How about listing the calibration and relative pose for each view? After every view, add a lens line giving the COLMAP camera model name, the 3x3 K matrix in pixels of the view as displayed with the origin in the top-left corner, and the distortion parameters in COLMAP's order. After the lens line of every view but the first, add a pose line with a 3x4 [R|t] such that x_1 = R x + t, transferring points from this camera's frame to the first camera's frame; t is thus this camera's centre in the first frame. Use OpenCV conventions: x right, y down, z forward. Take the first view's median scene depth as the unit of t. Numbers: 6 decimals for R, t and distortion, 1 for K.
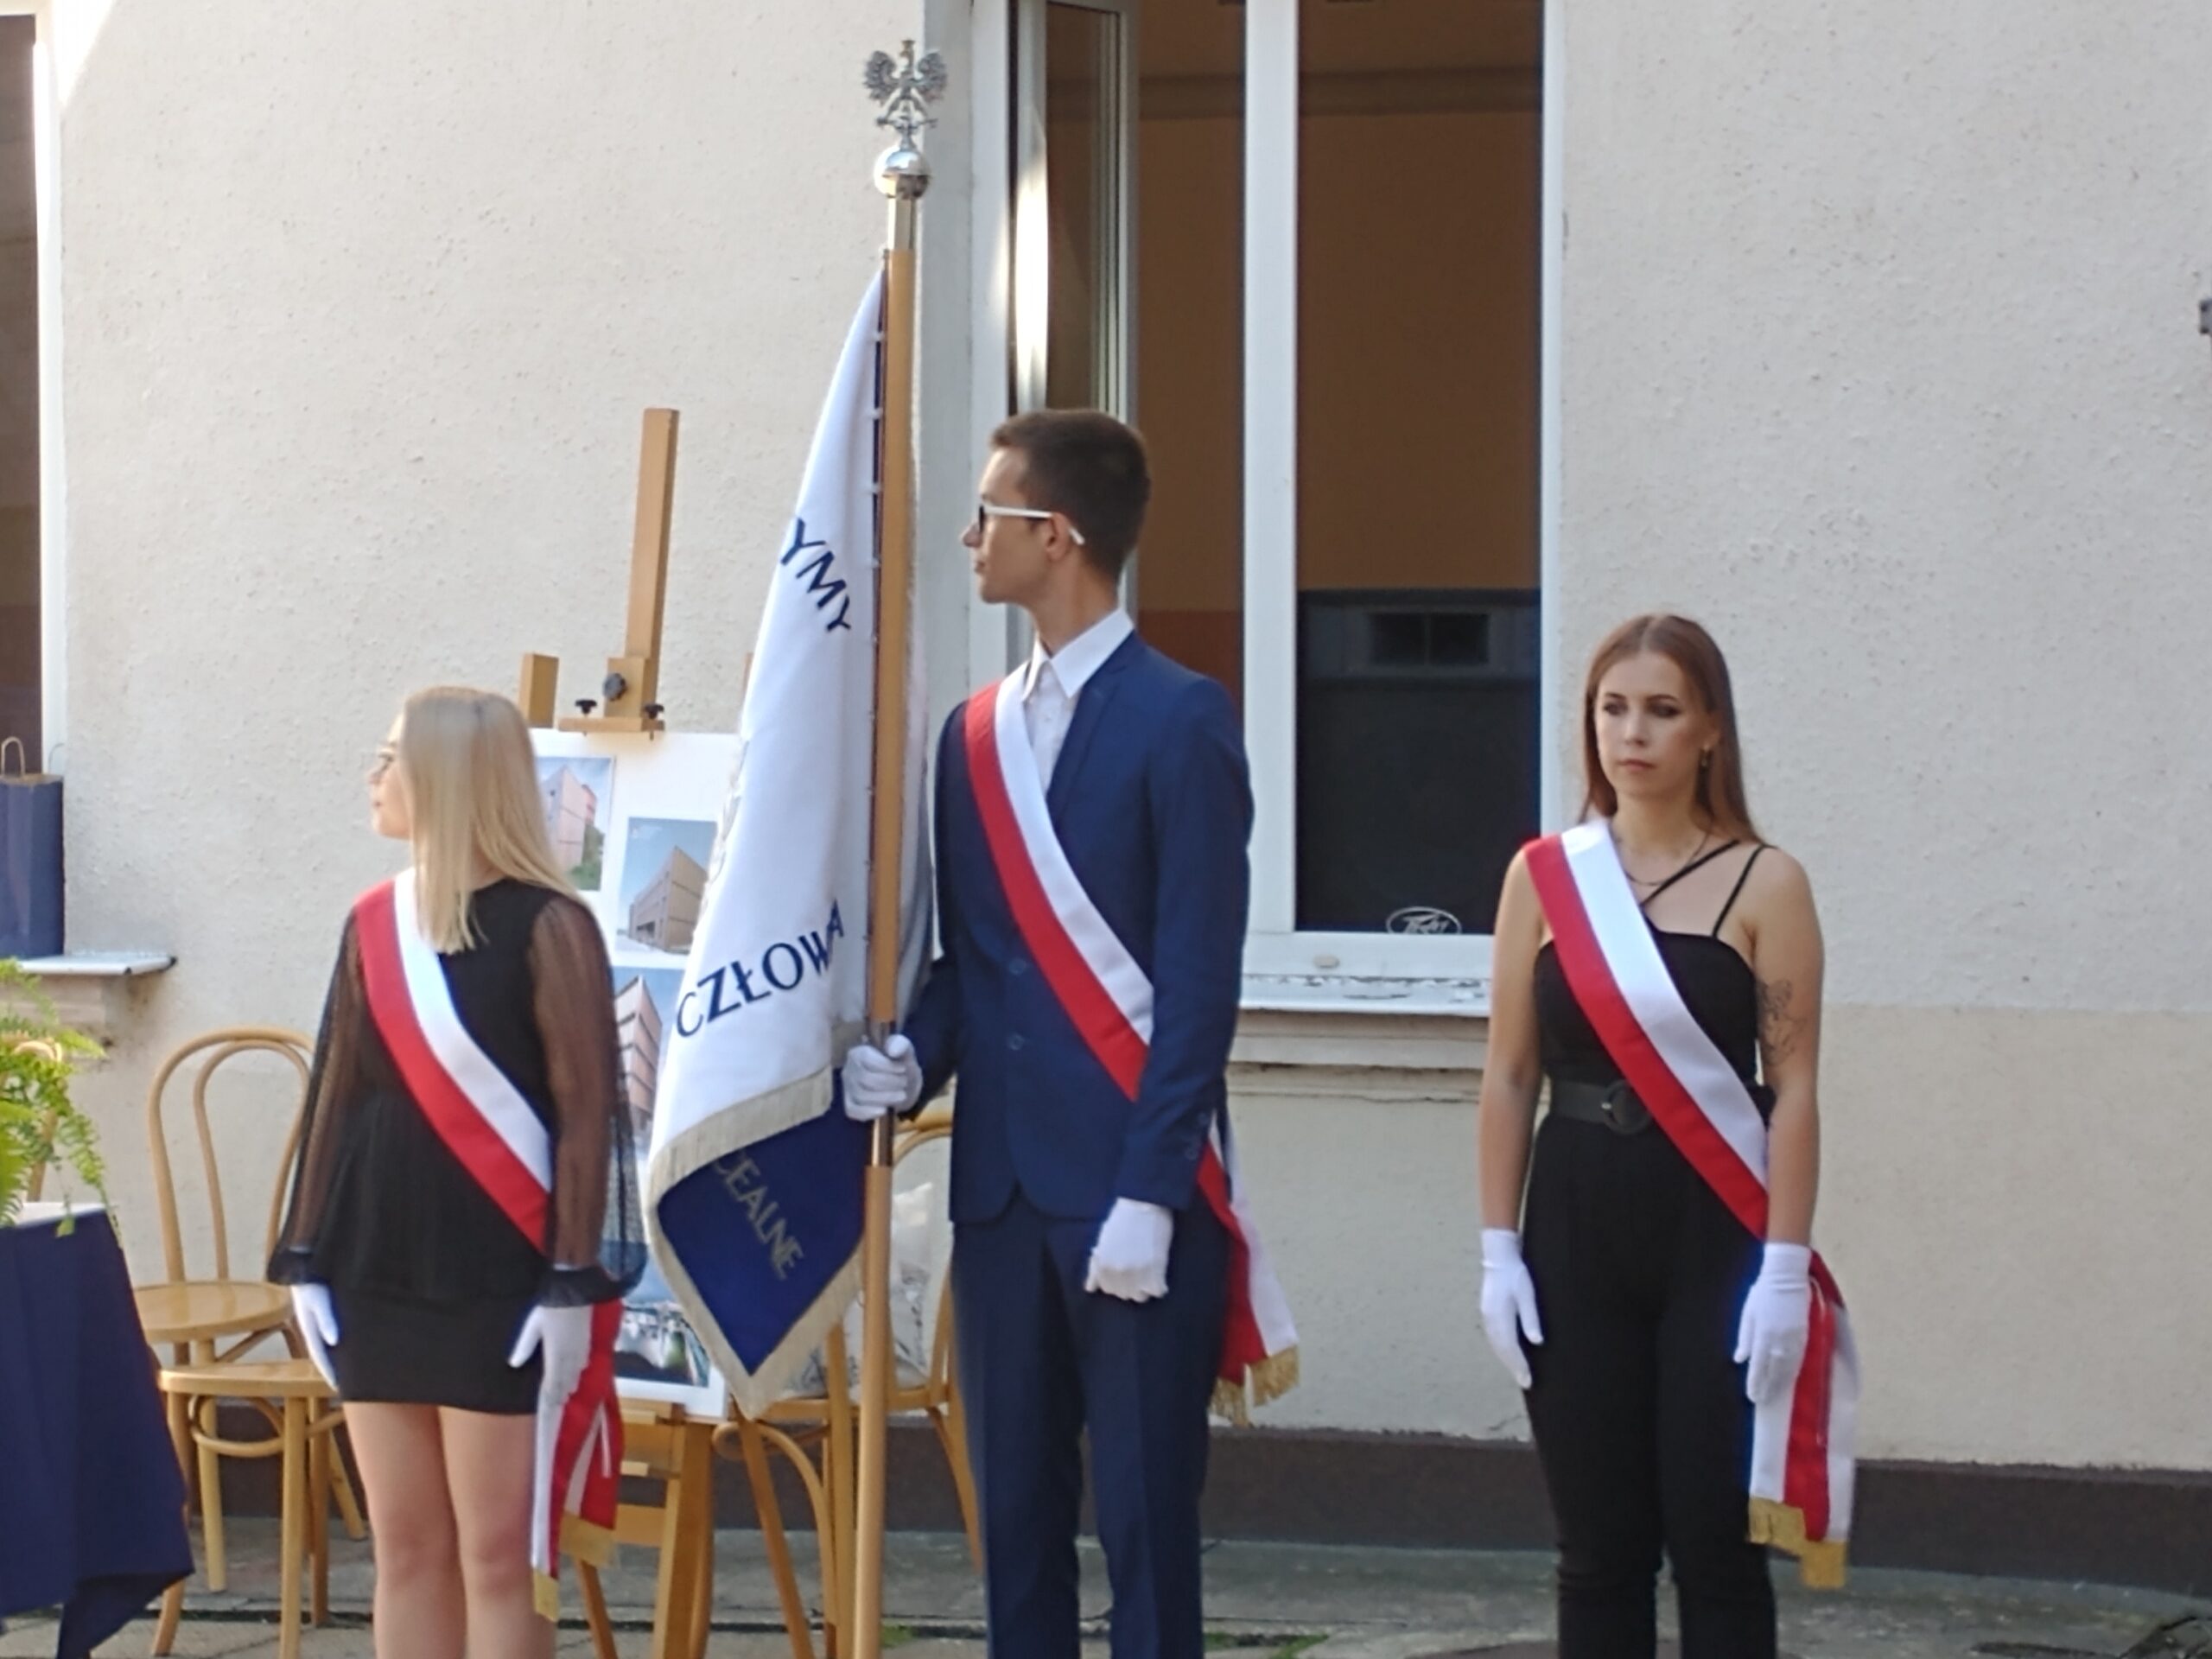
lens RADIAL K [[5240.7, 0, 1106.0], [0, 5240.7, 829.5], [0, 0, 1]] dist [0.299934, -1.150783]
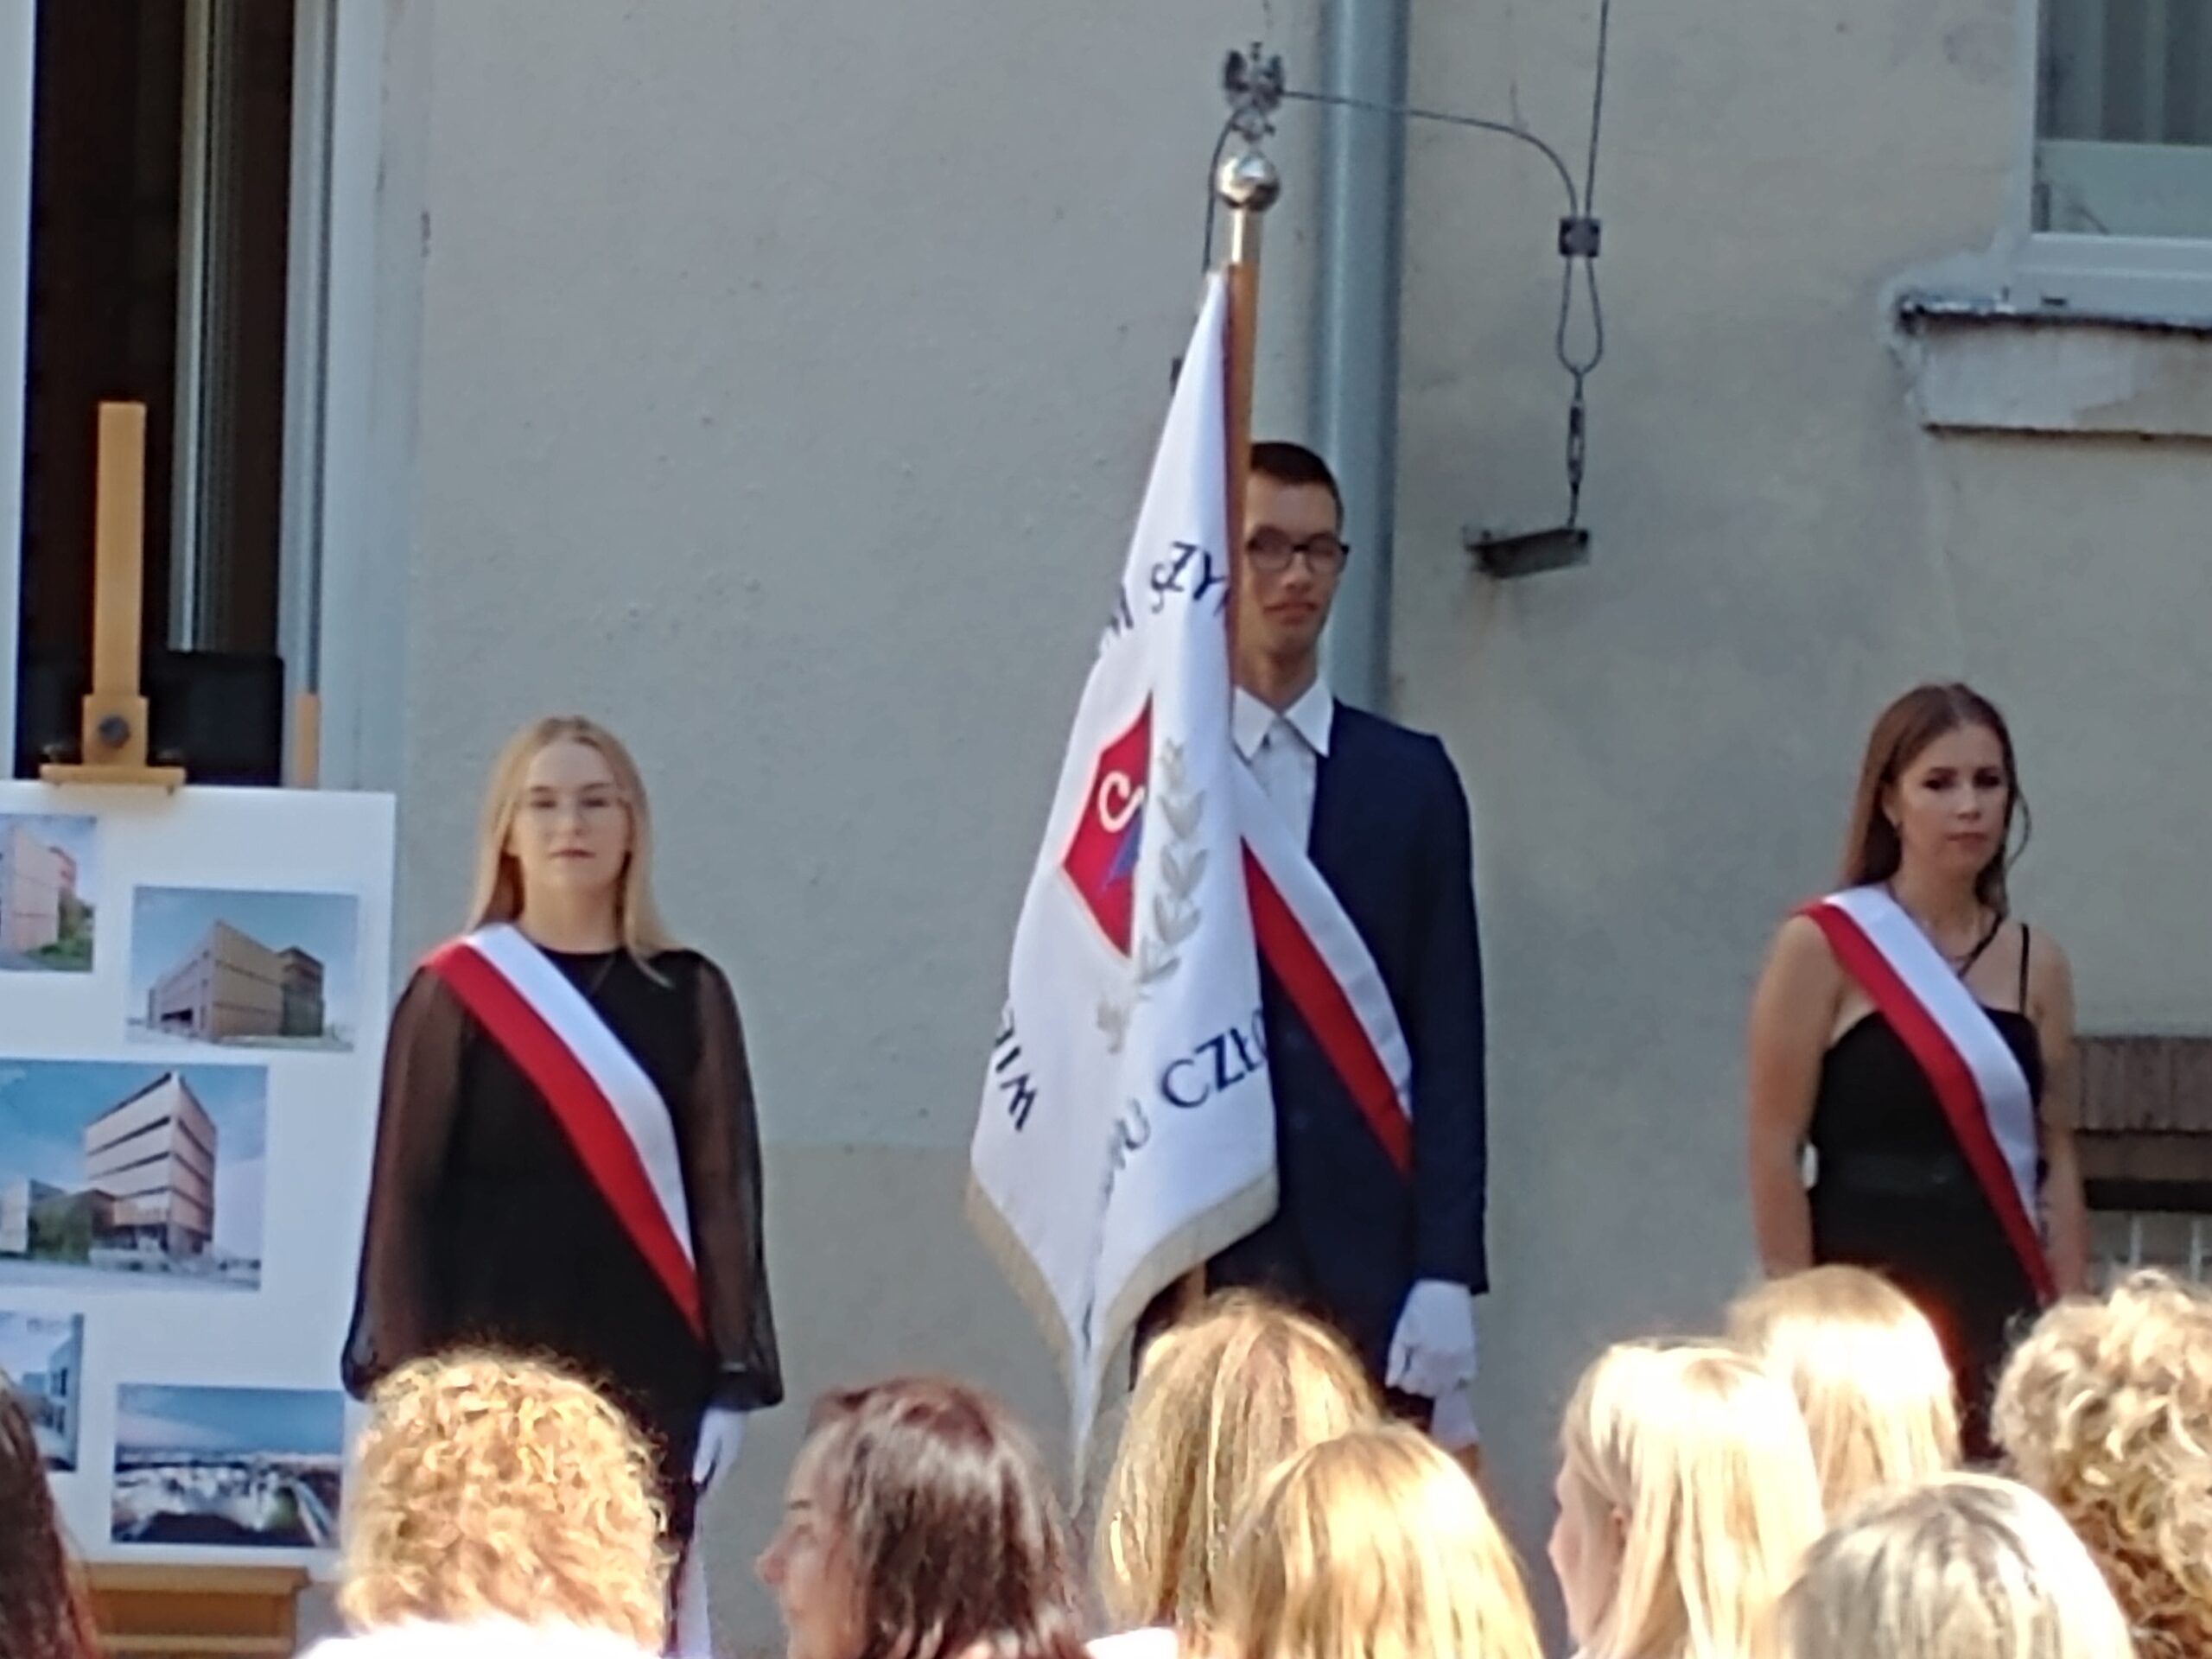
lens RADIAL K [[6529.3, 0, 1076.5], [0, 6529.3, 832.5], [0, 0, 1]] dist [0.298106, -1.019890]
pose [[0.930217, 0.022418, 0.366325, -0.342739], [-0.014579, 0.999602, -0.024151, 0.012549], [-0.366721, 0.017125, 0.930173, -0.040778]]
